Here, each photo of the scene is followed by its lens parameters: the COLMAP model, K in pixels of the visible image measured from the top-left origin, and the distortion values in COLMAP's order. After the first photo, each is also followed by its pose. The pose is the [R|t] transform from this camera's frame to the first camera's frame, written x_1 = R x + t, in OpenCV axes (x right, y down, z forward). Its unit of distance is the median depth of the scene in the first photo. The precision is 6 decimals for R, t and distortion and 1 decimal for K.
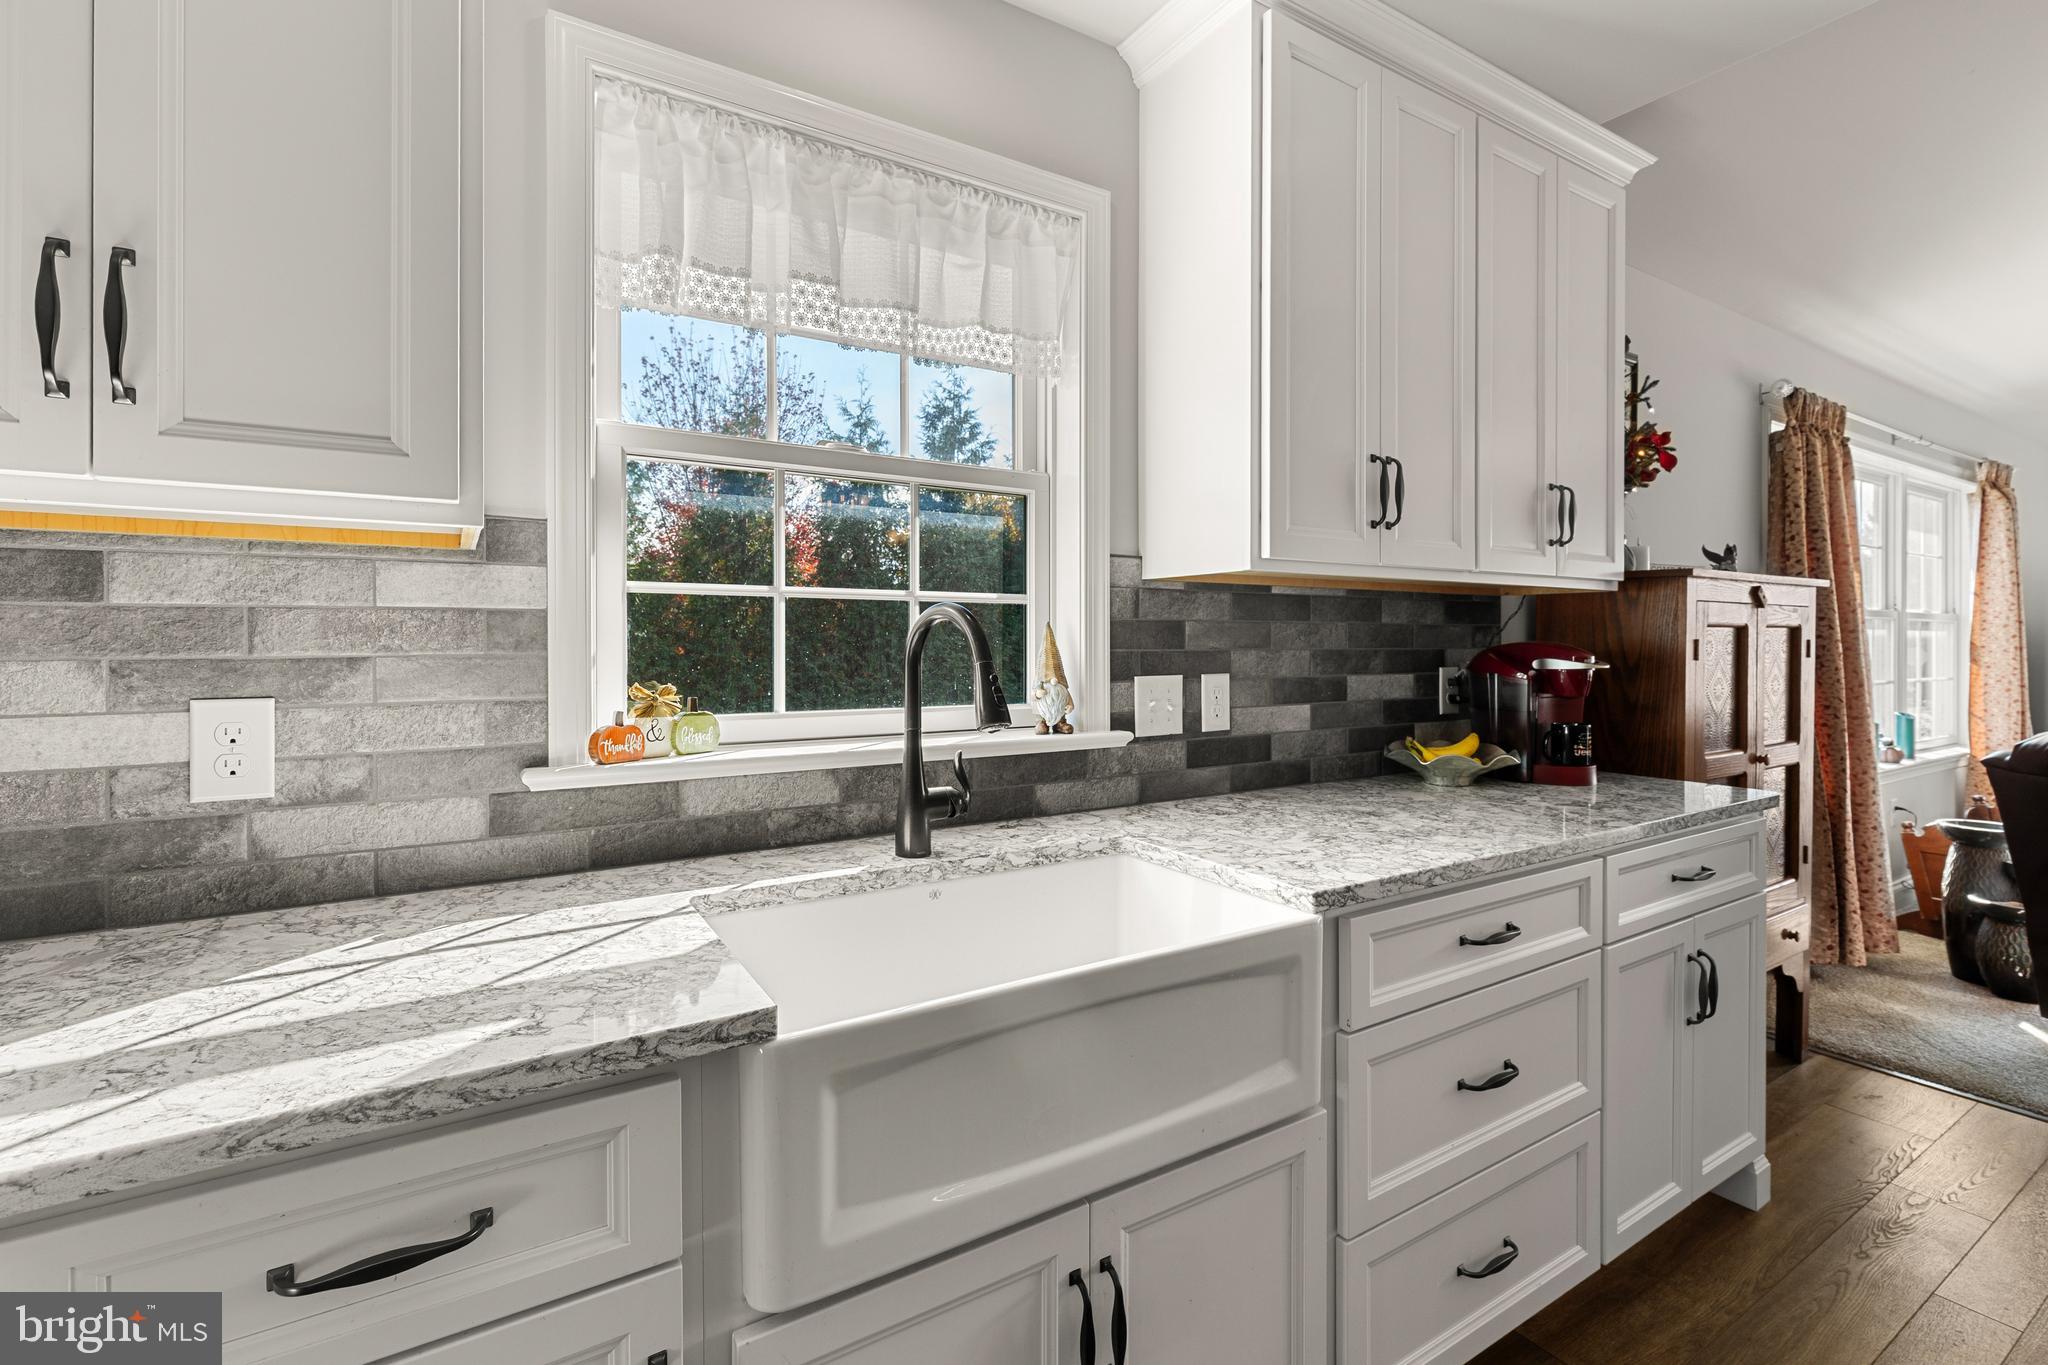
lens RADIAL K [[937.6, 0, 1042.8], [0, 937.6, 643.2], [0, 0, 1]] dist [0.004378, -0.000058]
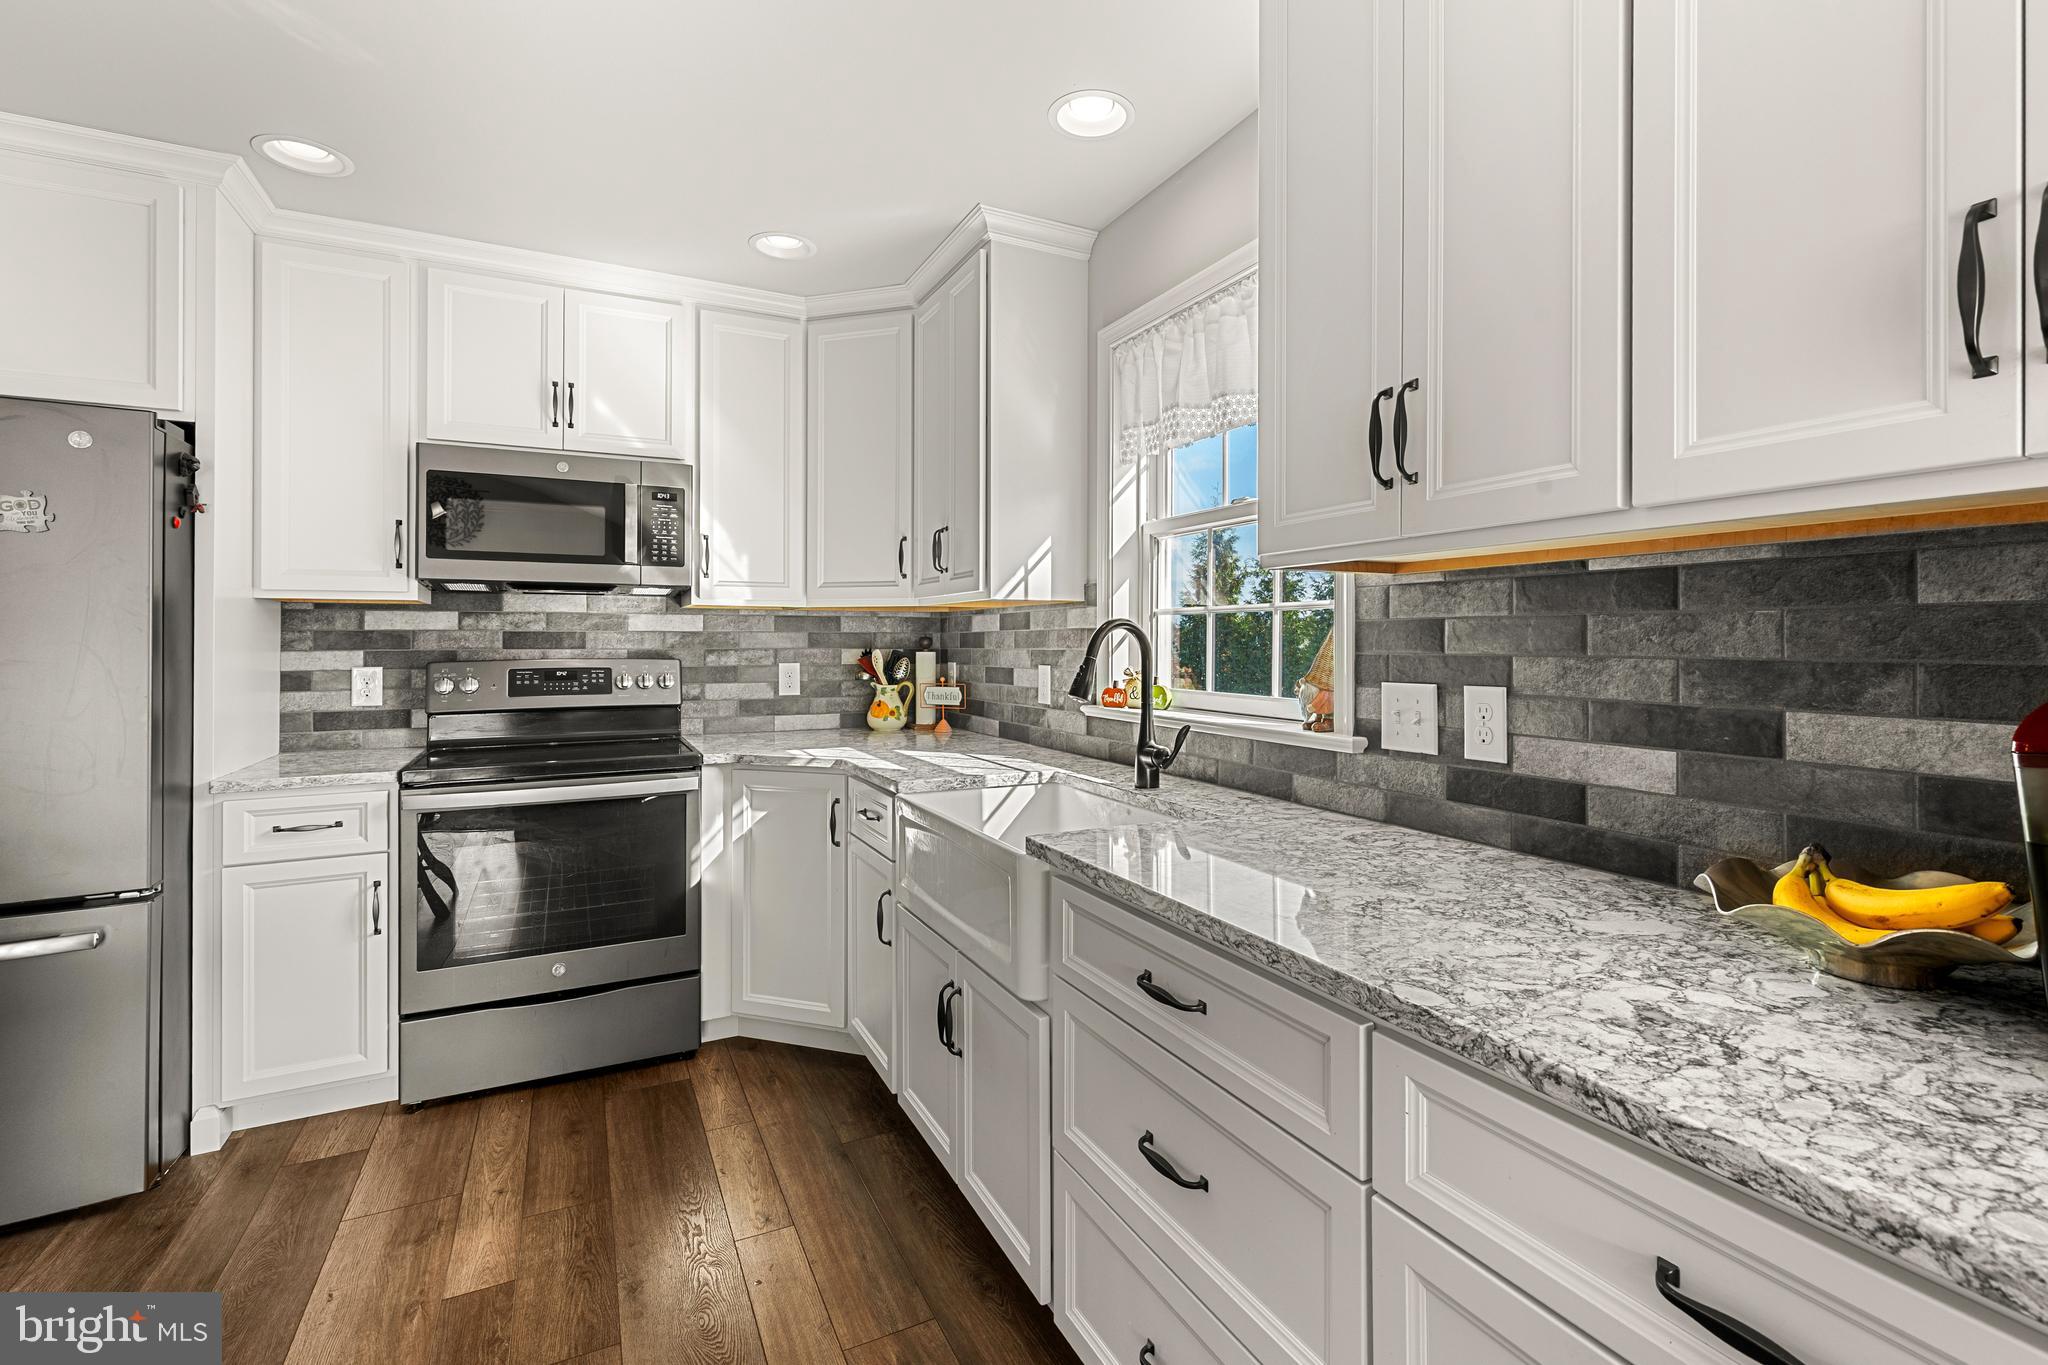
lens RADIAL K [[940.5, 0, 1049.1], [0, 940.5, 634.9], [0, 0, 1]] dist [0.010425, -0.000859]
pose [[-0.103253, -0.010851, -0.994596, 1.048949], [-0.006244, 0.999928, -0.010261, 0.000845], [0.994635, 0.005151, -0.103314, 0.770943]]
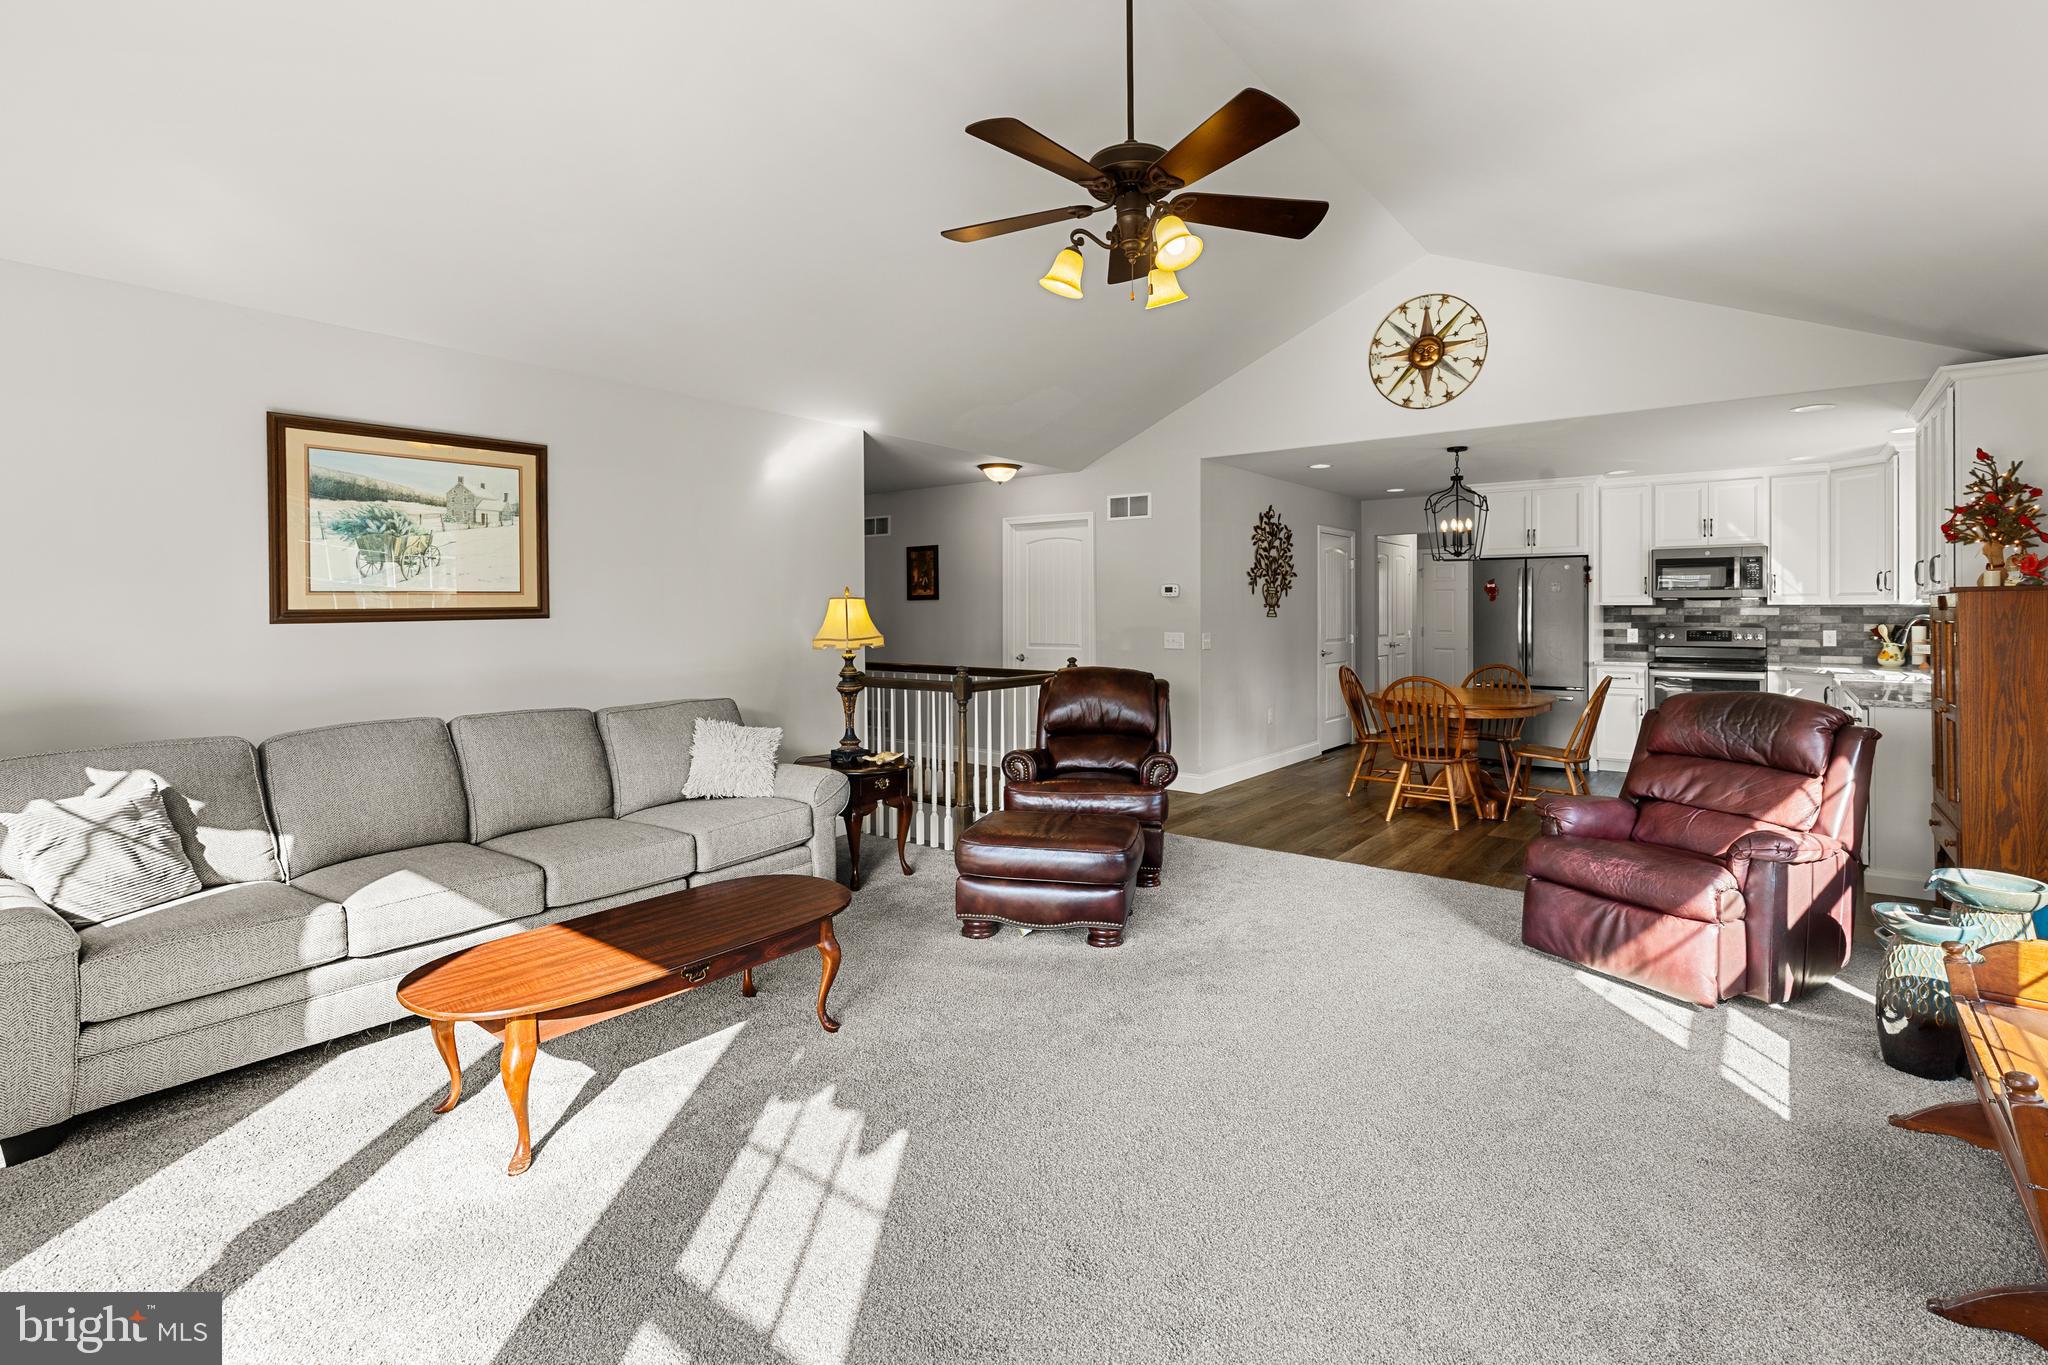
lens RADIAL K [[944.0, 0, 1039.4], [0, 944.0, 611.7], [0, 0, 1]] dist [0.000815, -0.000269]
pose [[-0.942077, 0.000171, -0.335396, 3.582171], [-0.002505, 0.999968, 0.007547, -0.057078], [0.335387, 0.007950, -0.942047, 2.620345]]
